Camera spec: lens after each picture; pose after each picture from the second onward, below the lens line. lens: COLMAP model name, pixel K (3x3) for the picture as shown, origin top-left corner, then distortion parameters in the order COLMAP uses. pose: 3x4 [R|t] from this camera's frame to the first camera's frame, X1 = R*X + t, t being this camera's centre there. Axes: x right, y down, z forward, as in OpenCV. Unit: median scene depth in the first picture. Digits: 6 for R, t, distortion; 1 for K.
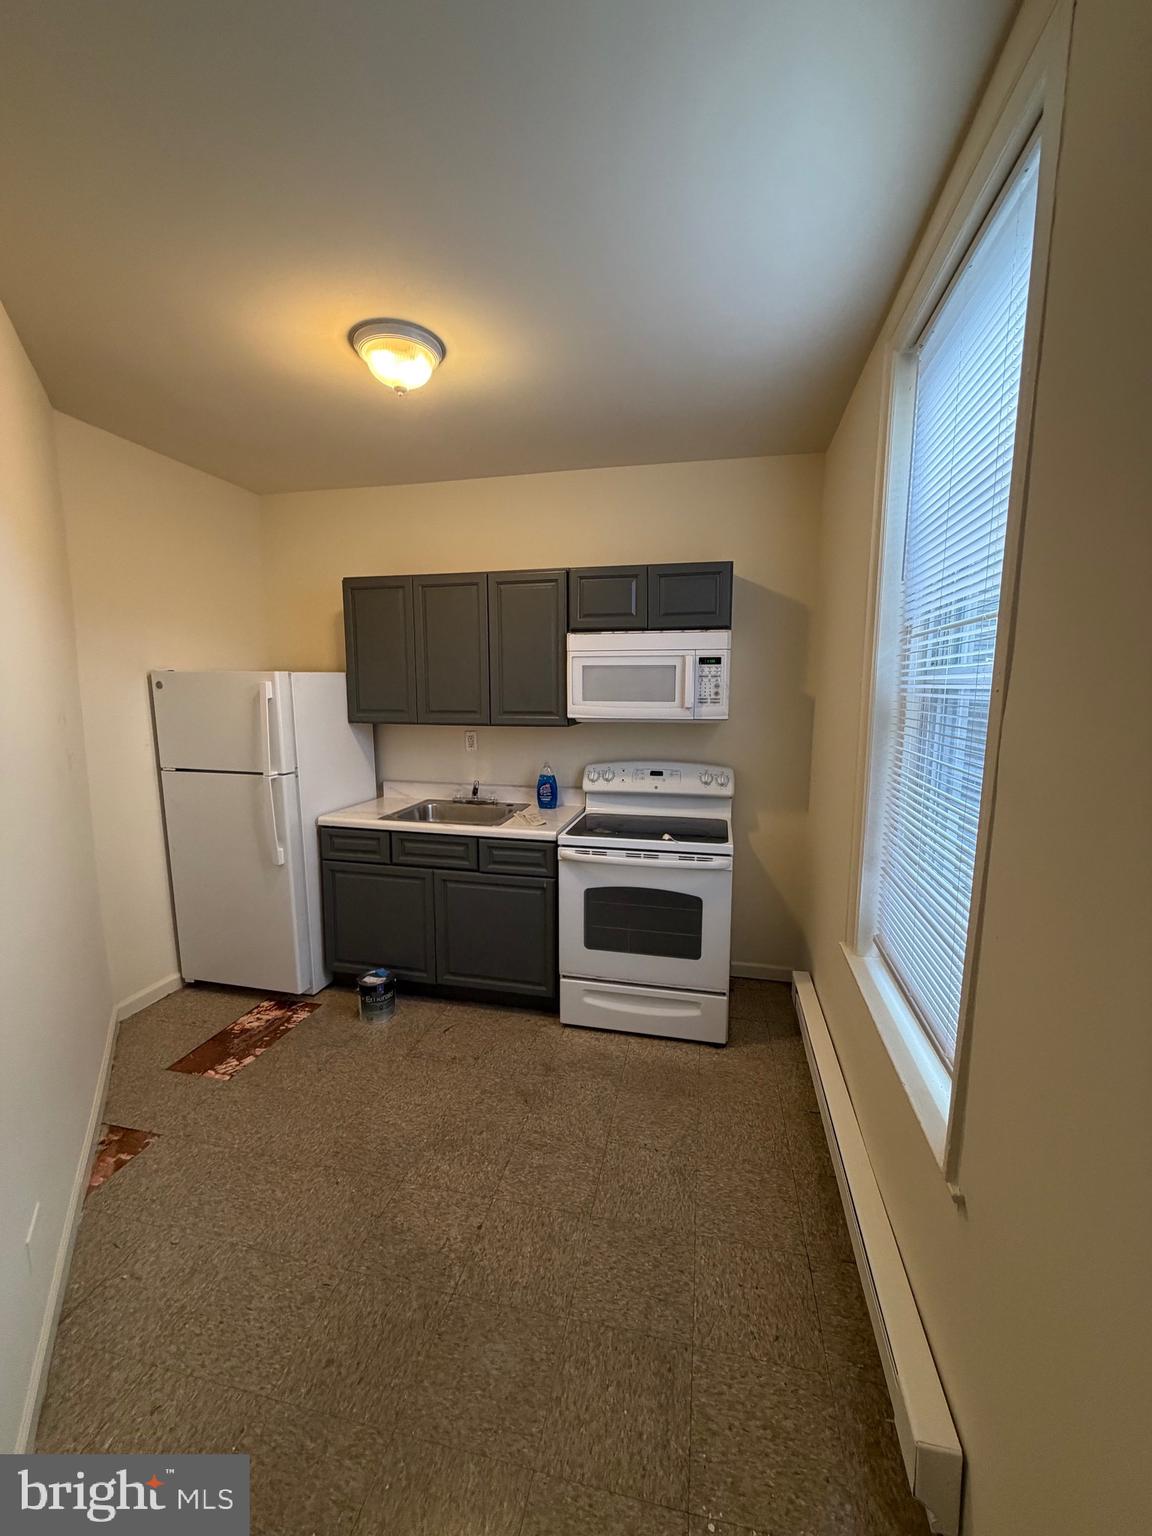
lens RADIAL K [[609.0, 0, 577.4], [0, 609.0, 767.6], [0, 0, 1]] dist [0.000984, -0.000787]
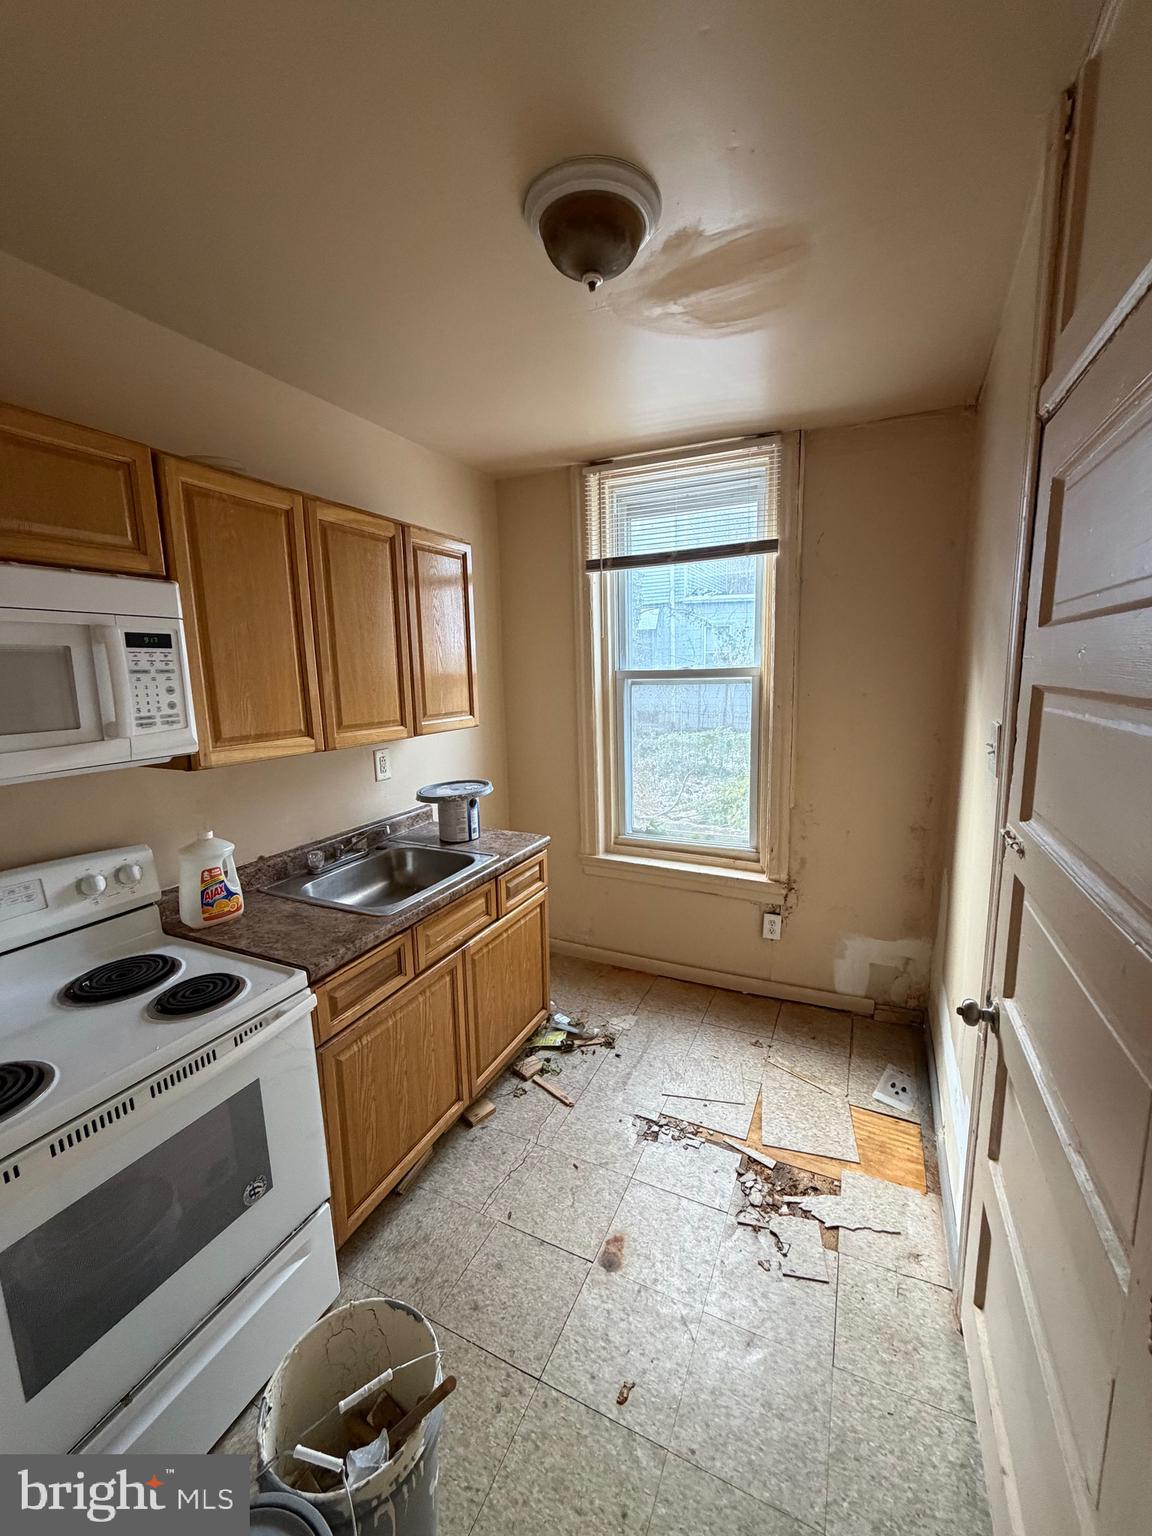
lens RADIAL K [[609.0, 0, 577.2], [0, 609.0, 770.3], [0, 0, 1]] dist [0.000984, -0.000787]
pose [[0.199592, -0.162606, 0.966293, -0.209088], [0.150740, 0.979492, 0.133691, -0.084958], [-0.968215, 0.118975, 0.220010, 0.563464]]
